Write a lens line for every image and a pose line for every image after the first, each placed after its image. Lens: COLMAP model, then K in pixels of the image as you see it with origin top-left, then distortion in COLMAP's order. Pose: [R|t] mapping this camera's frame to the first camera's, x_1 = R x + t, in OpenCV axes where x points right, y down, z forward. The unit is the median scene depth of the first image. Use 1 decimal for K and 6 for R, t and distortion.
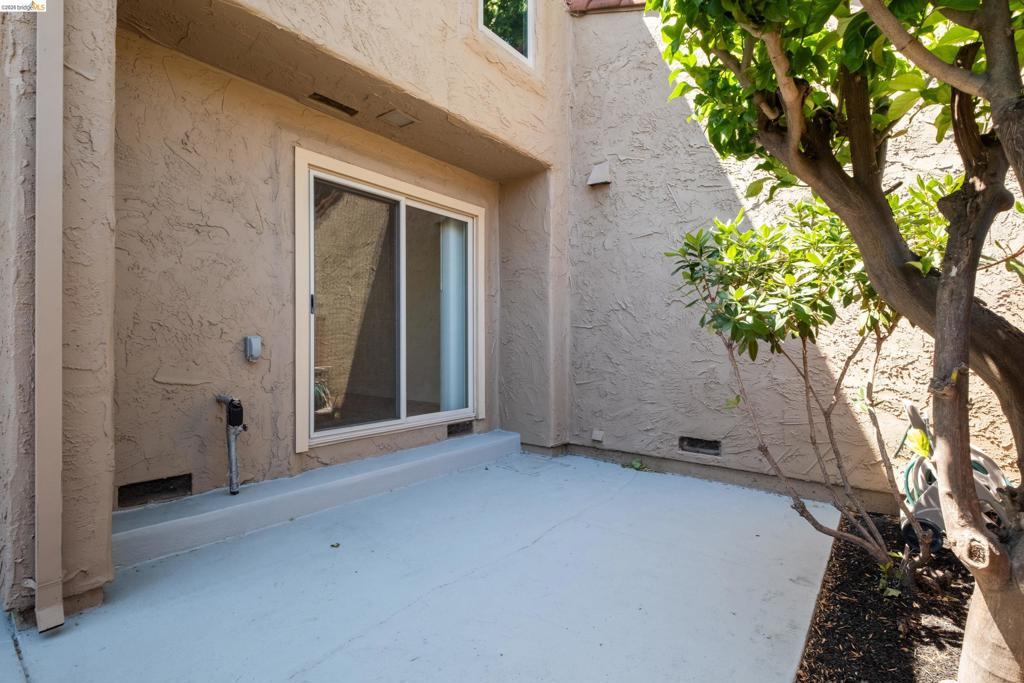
lens RADIAL K [[482.5, 0, 512.0], [0, 482.5, 341.5], [0, 0, 1]] dist [0.001540, -0.000183]
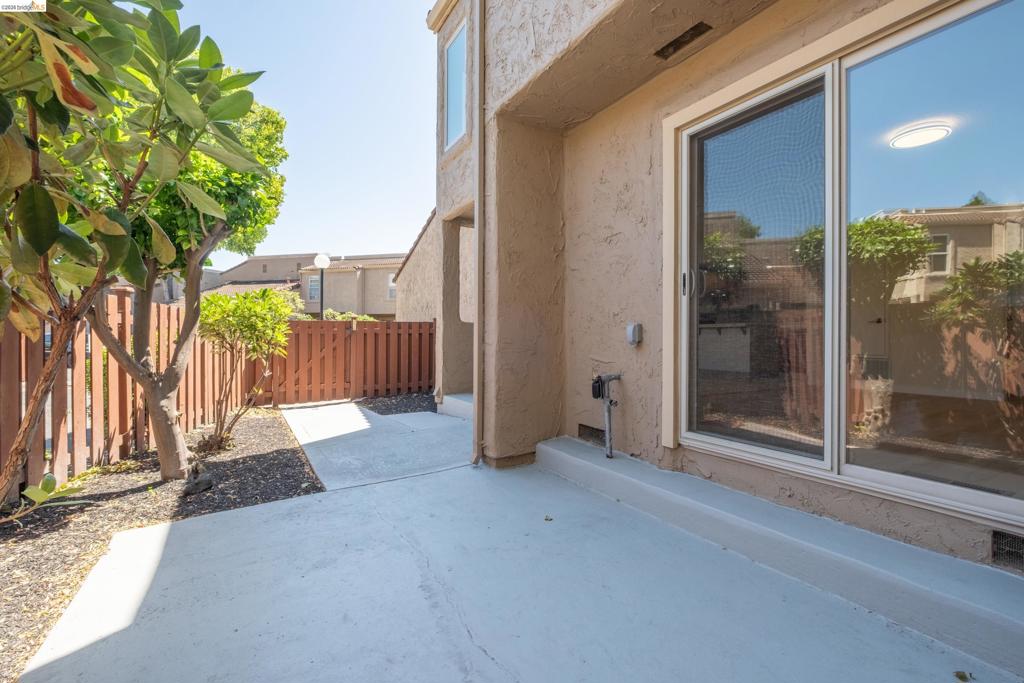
lens RADIAL K [[445.0, 0, 513.7], [0, 445.0, 336.9], [0, 0, 1]] dist [0.003482, -0.000681]
pose [[-0.344636, 0.000067, -0.938736, 0.361547], [0.002380, 0.999997, -0.000802, 0.014630], [0.938733, -0.002510, -0.344635, 0.792524]]
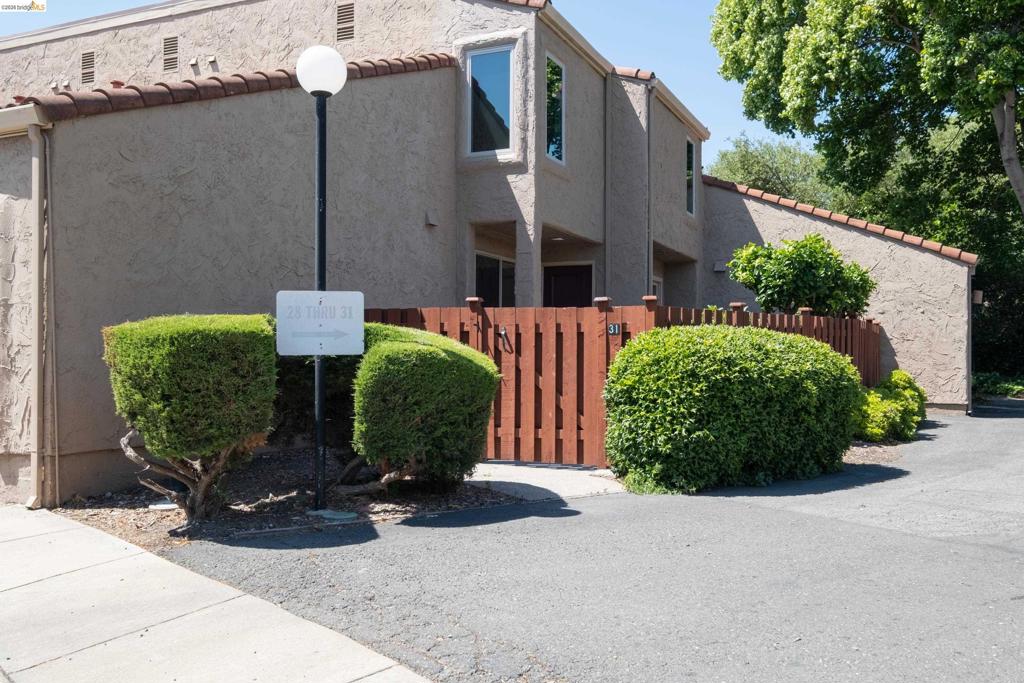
lens RADIAL K [[884.3, 0, 512.0], [0, 884.3, 341.5], [0, 0, 1]] dist [-0.004150, 0.001779]
pose [[0.970997, 0.006710, 0.238997, -1.716898], [-0.004647, 0.999947, -0.009197, 0.015648], [-0.239046, 0.007819, 0.970977, -2.664693]]
